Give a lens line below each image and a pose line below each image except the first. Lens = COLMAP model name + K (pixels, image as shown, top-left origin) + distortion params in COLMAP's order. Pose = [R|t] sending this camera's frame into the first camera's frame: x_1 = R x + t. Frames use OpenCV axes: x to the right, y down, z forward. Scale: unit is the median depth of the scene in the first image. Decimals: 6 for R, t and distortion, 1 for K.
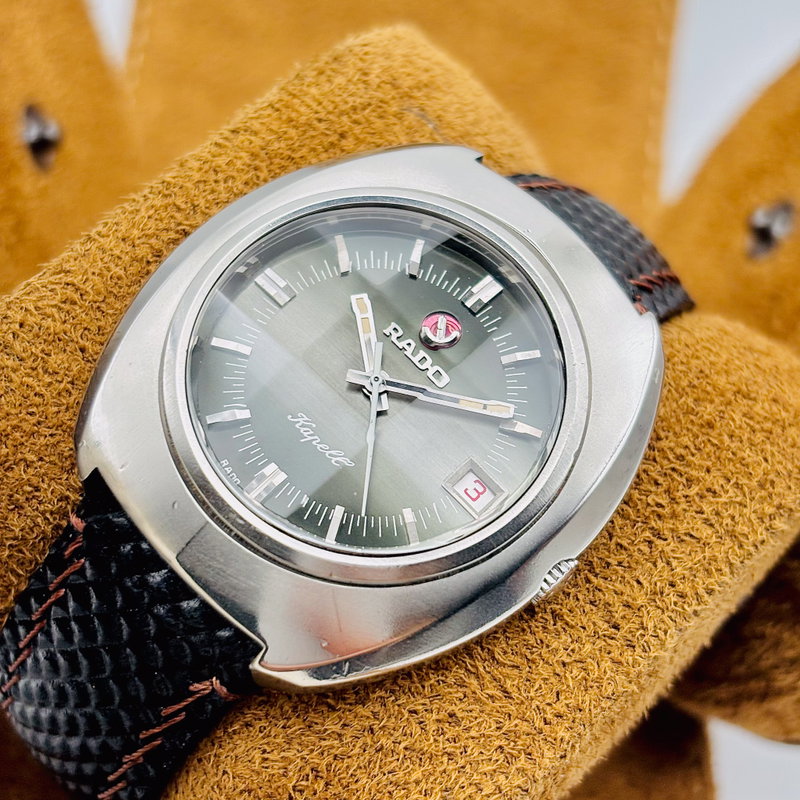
lens RADIAL K [[1614.0, 0, 398.0], [0, 1614.0, 384.1], [0, 0, 1]] dist [0.488057, -1.930900]
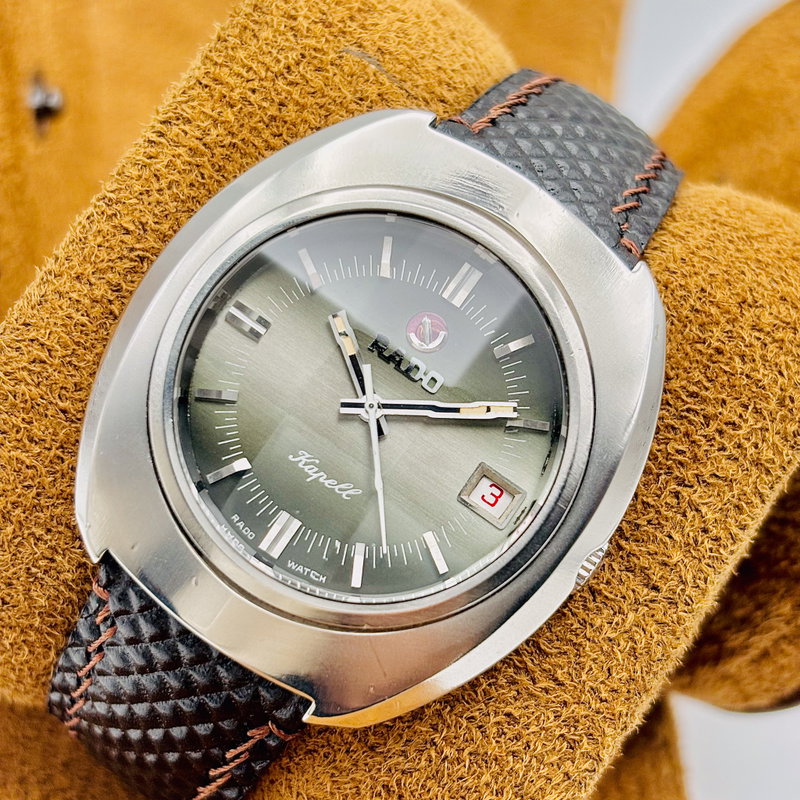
lens RADIAL K [[1614.0, 0, 398.0], [0, 1614.0, 384.1], [0, 0, 1]] dist [0.488057, -1.930900]
pose [[0.982076, -0.185927, -0.030955, 0.032762], [0.187843, 0.951873, 0.242183, -0.233615], [-0.015563, -0.243656, 0.969737, 0.068205]]
